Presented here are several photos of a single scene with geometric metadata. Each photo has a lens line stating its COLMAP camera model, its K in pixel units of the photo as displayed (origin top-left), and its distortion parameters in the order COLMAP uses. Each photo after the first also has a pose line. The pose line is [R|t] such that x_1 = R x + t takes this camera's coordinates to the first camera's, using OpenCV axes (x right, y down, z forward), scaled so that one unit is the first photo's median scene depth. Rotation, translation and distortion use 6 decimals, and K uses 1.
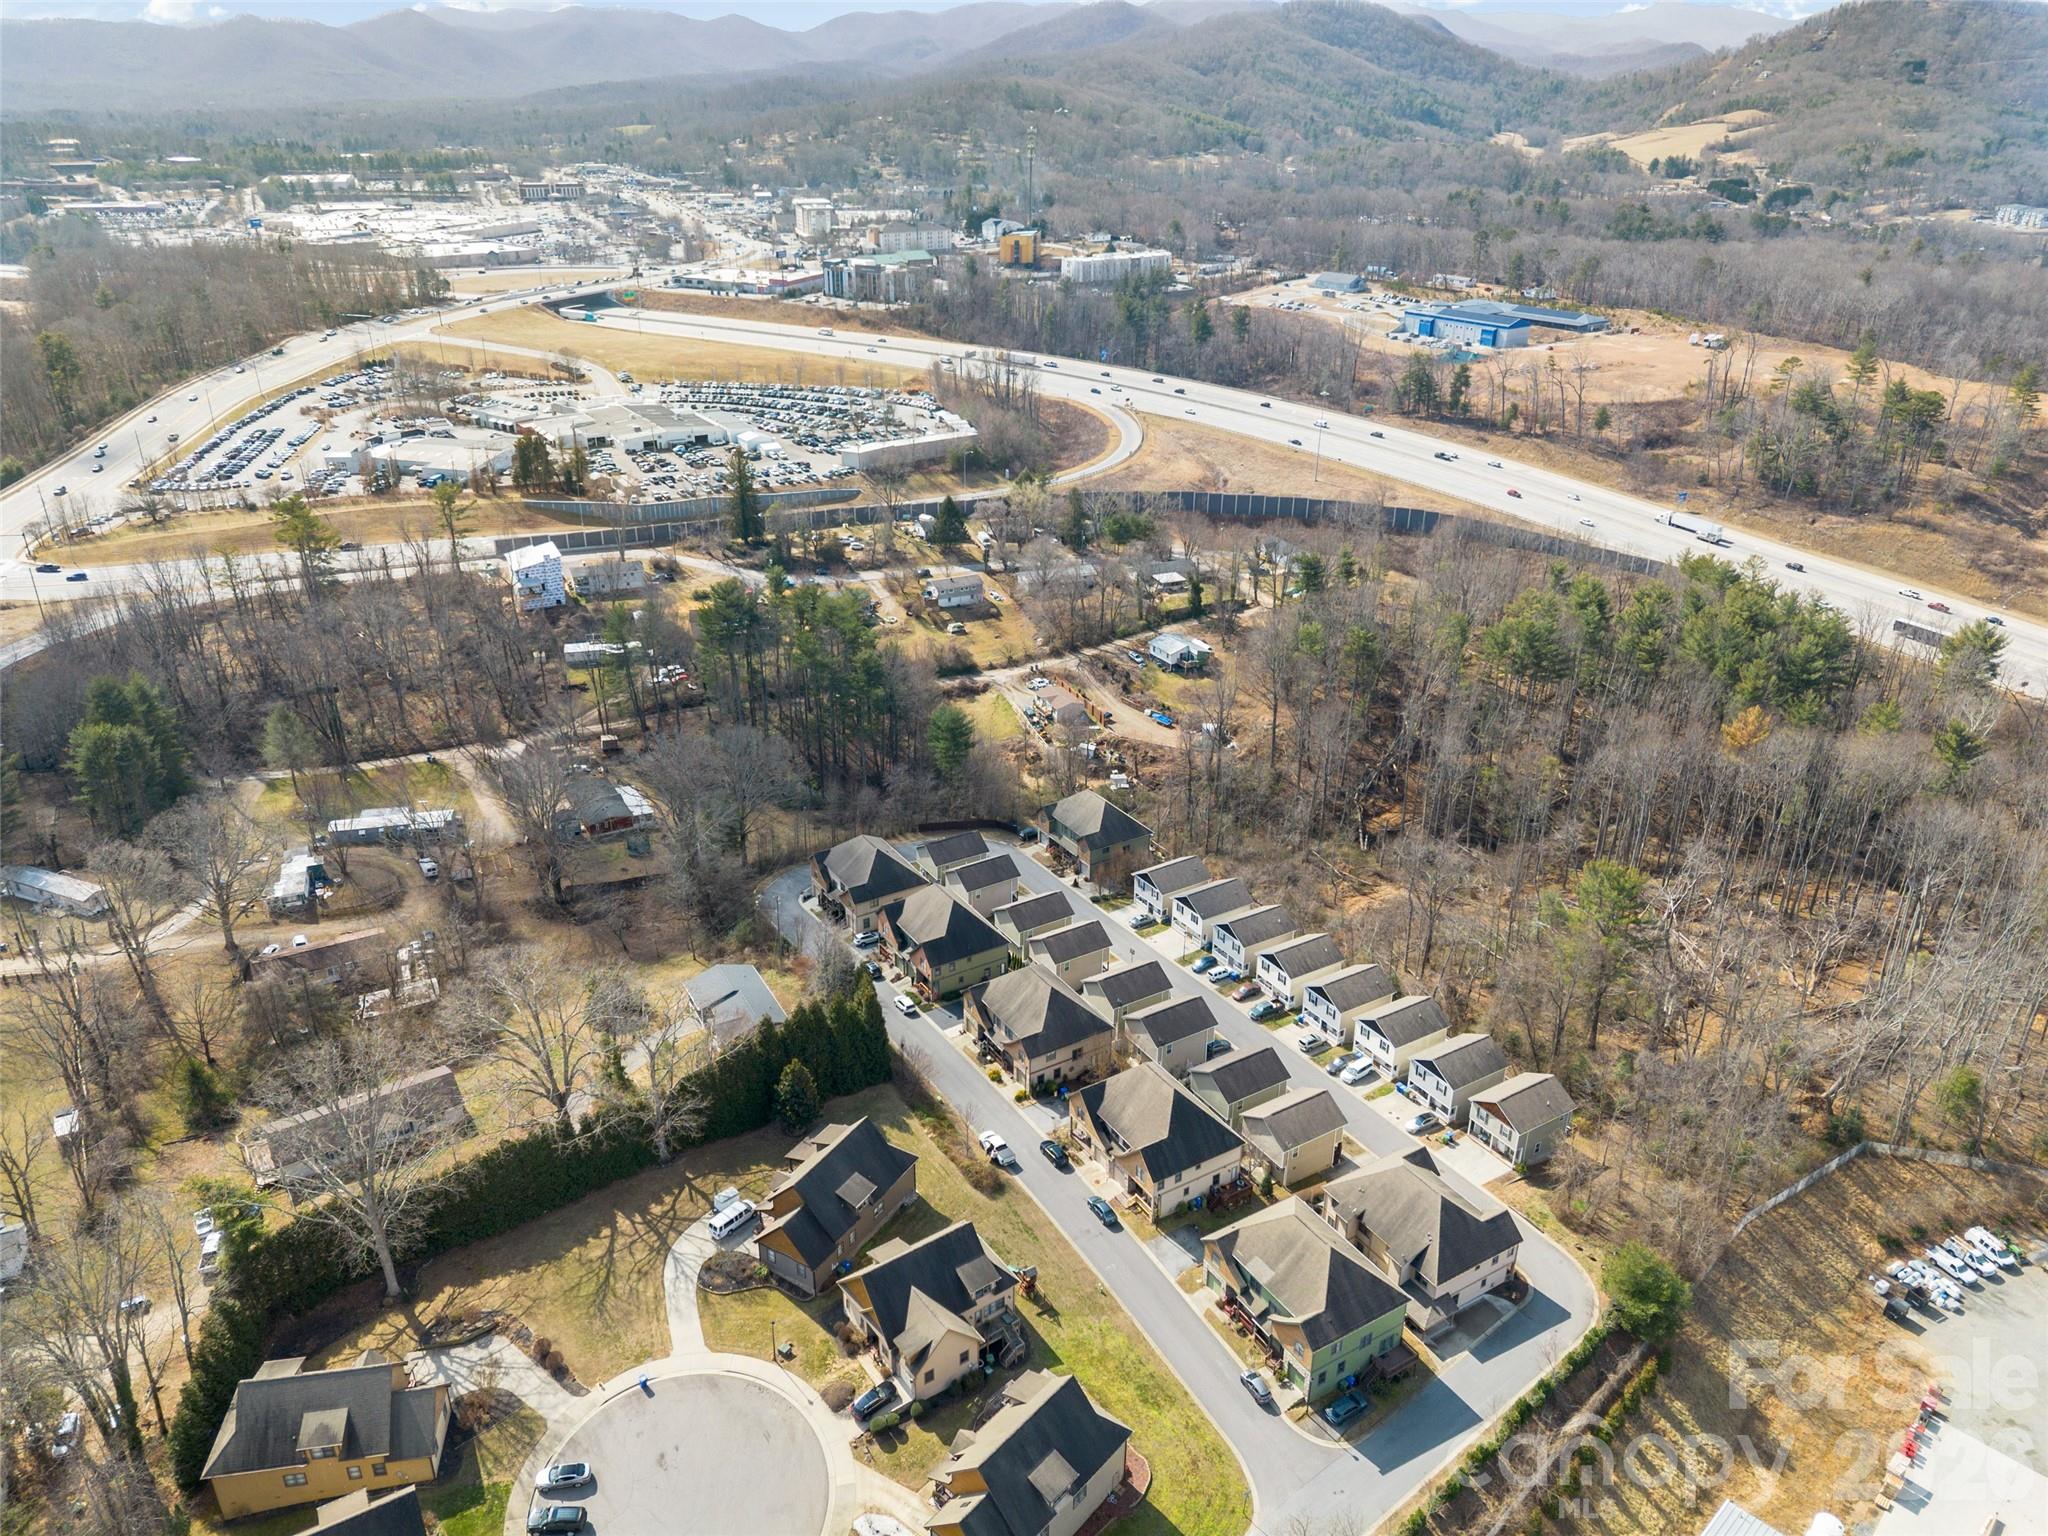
lens RADIAL K [[1433.5, 0, 1019.6], [0, 1433.5, 769.2], [0, 0, 1]] dist [0.053935, -0.036854]
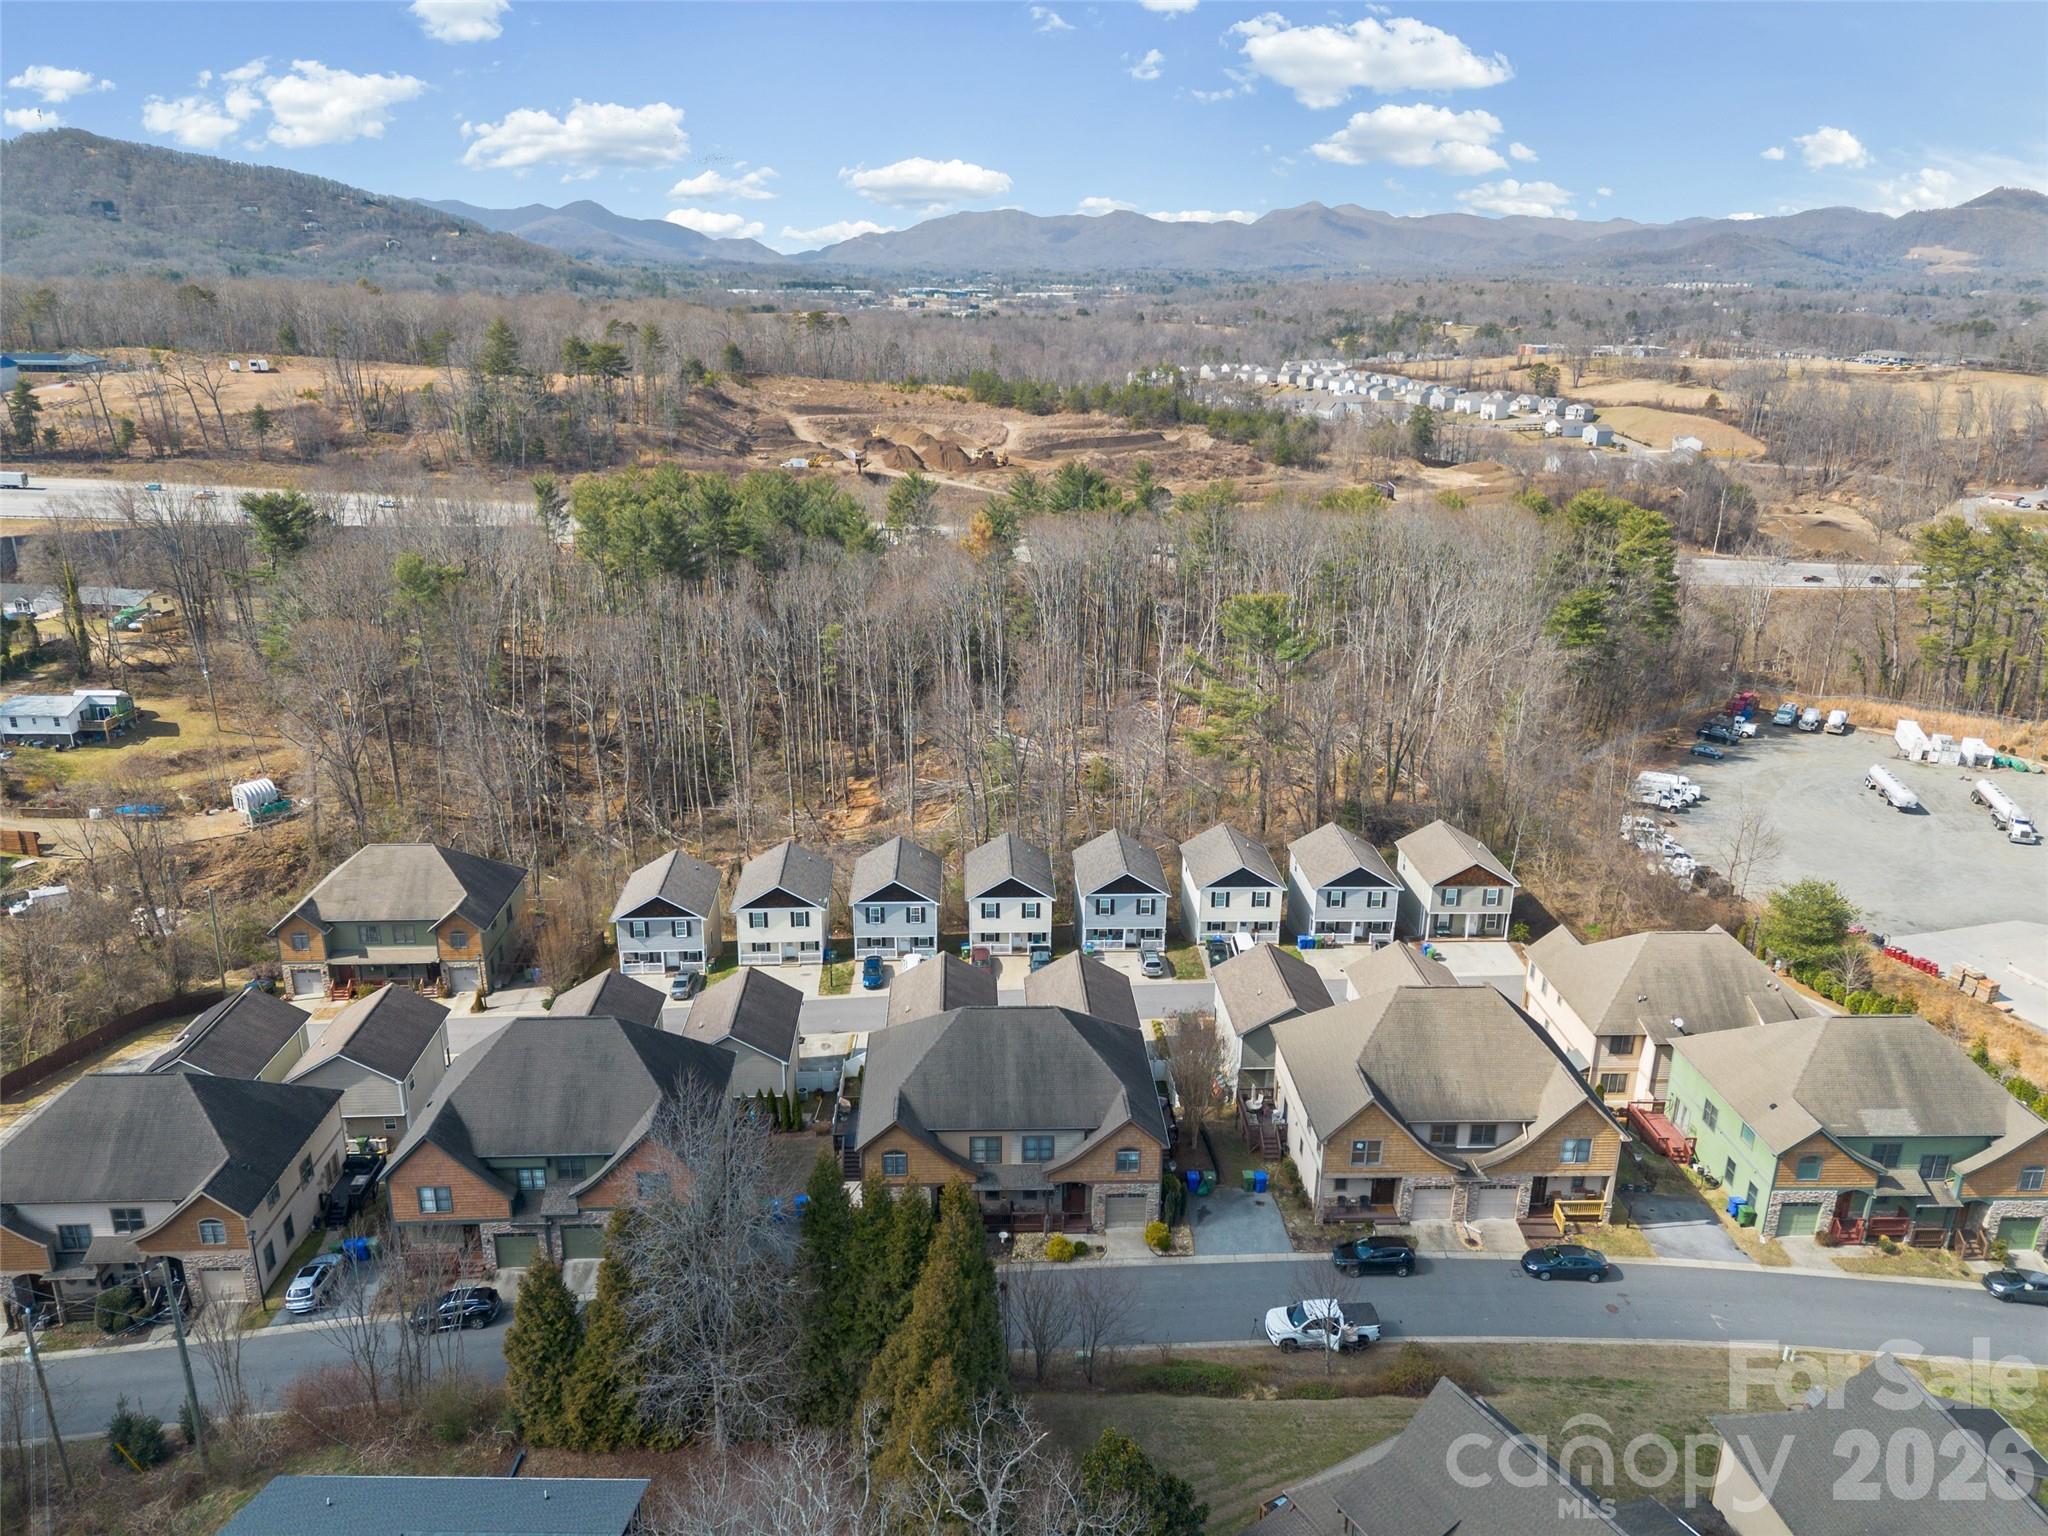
lens RADIAL K [[1433.5, 0, 1024.0], [0, 1433.5, 767.0], [0, 0, 1]] dist [0.053935, -0.036854]
pose [[0.491690, -0.282423, 0.823698, -0.175498], [0.367636, 0.924829, 0.097646, 0.018317], [-0.789357, 0.254809, 0.558558, 0.384784]]
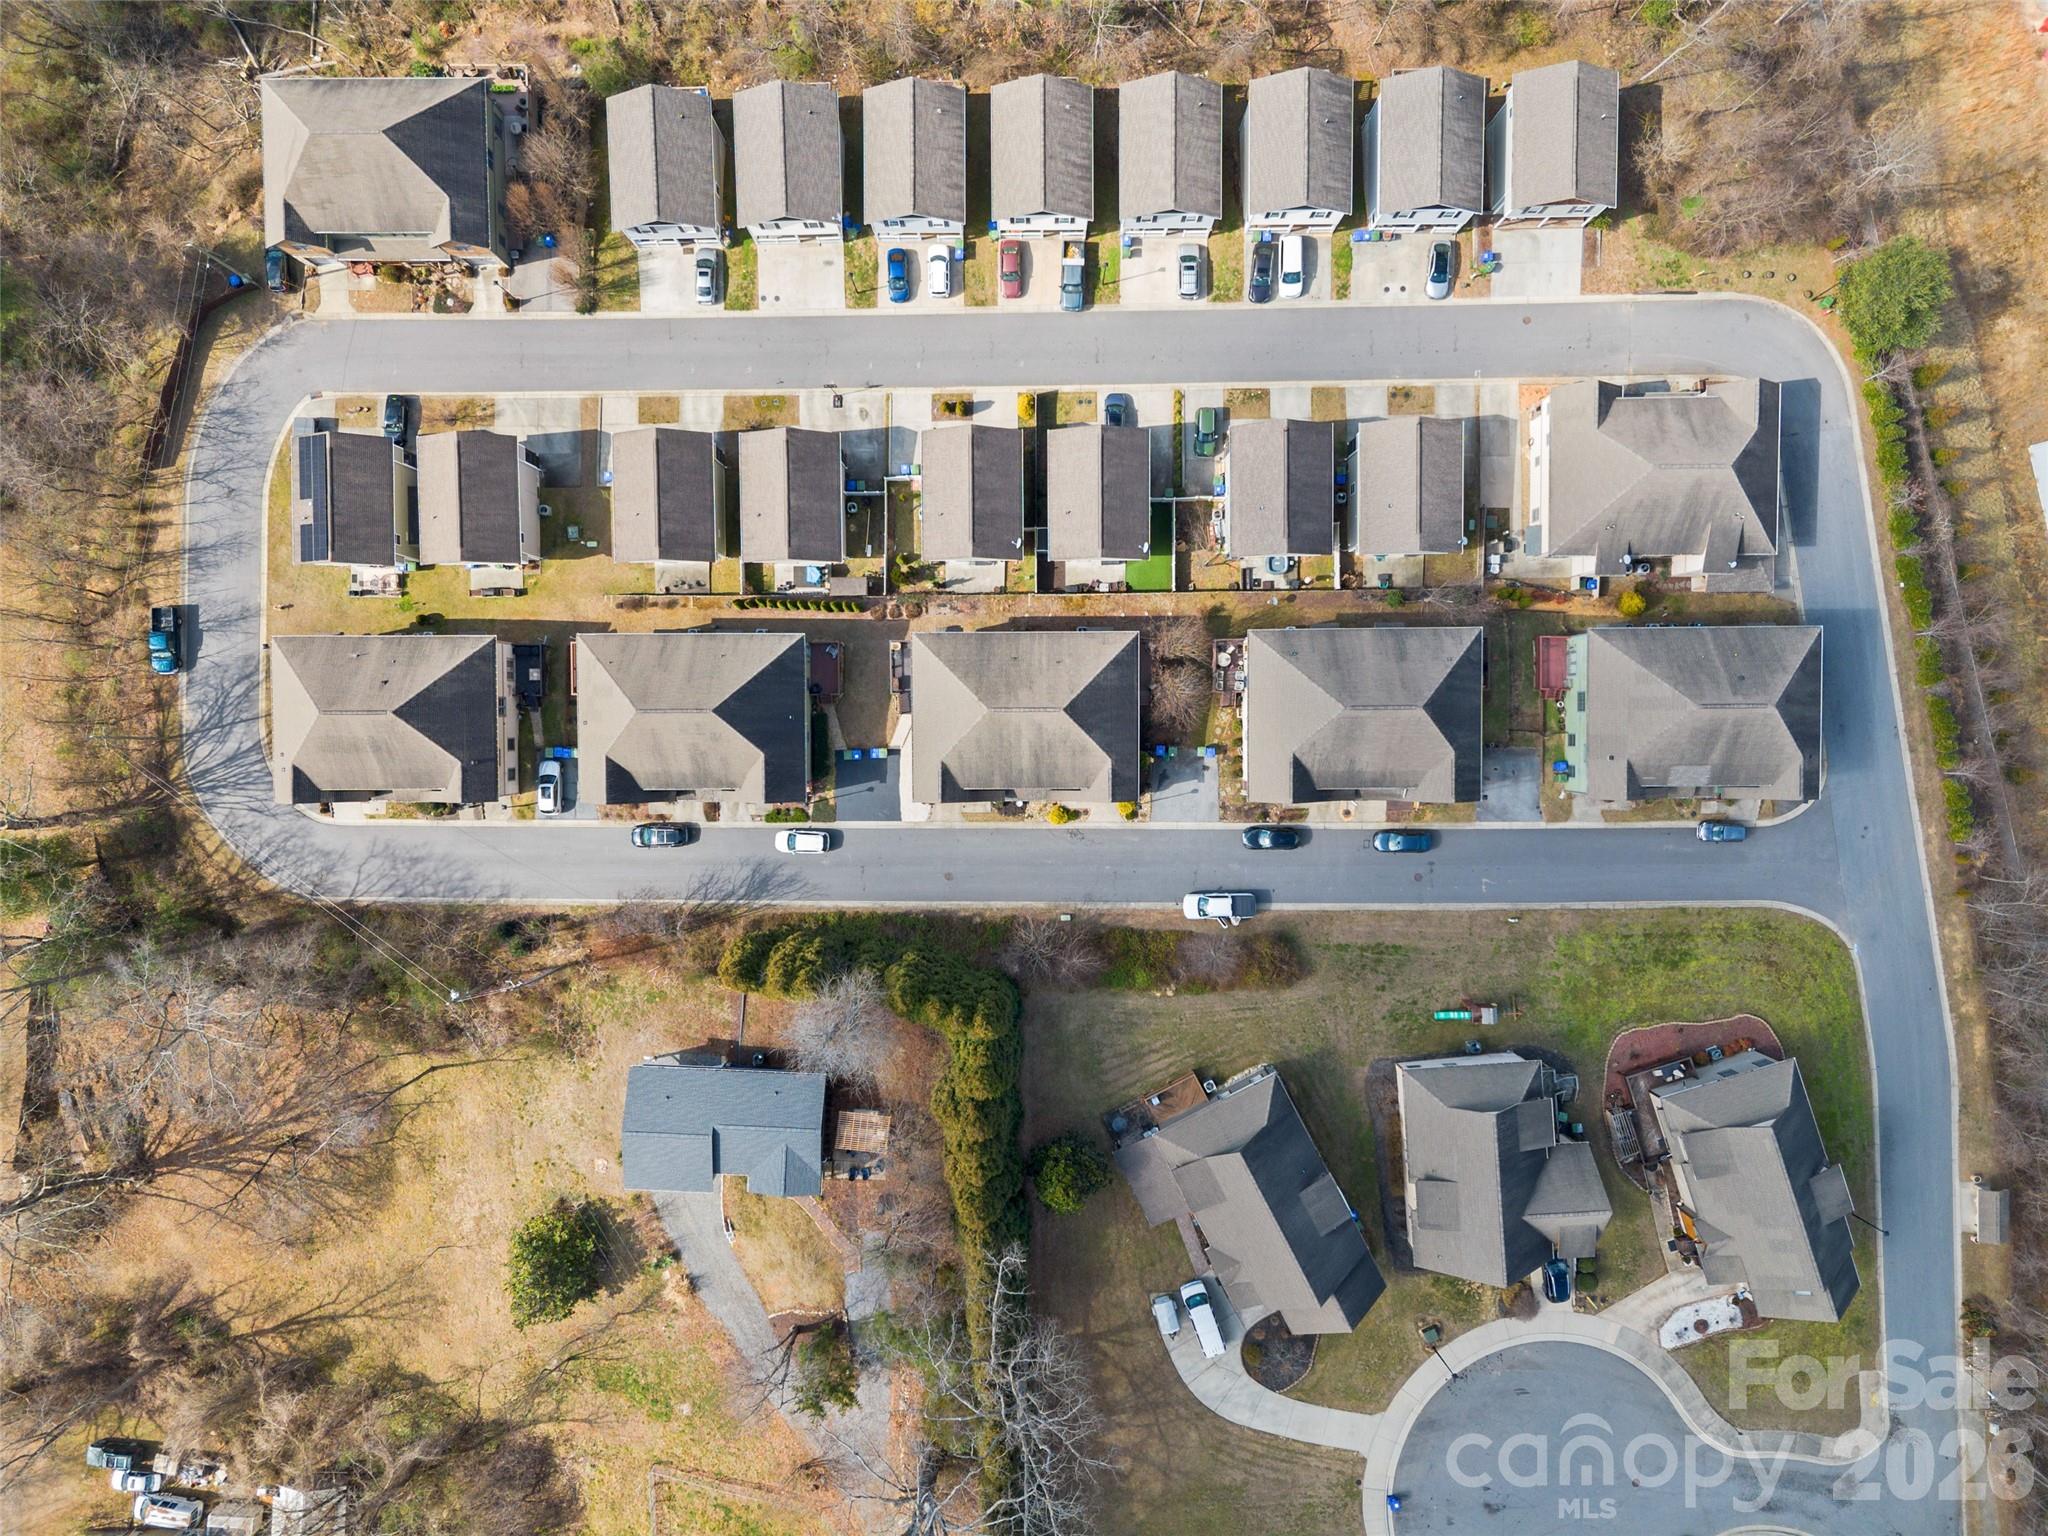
lens RADIAL K [[1433.5, 0, 1006.5], [0, 1433.5, 770.8], [0, 0, 1]] dist [0.053935, -0.036854]
pose [[0.525873, -0.849850, -0.034829, 0.009791], [0.374397, 0.194515, 0.906637, -0.193931], [-0.763731, -0.489815, 0.420471, 0.403117]]
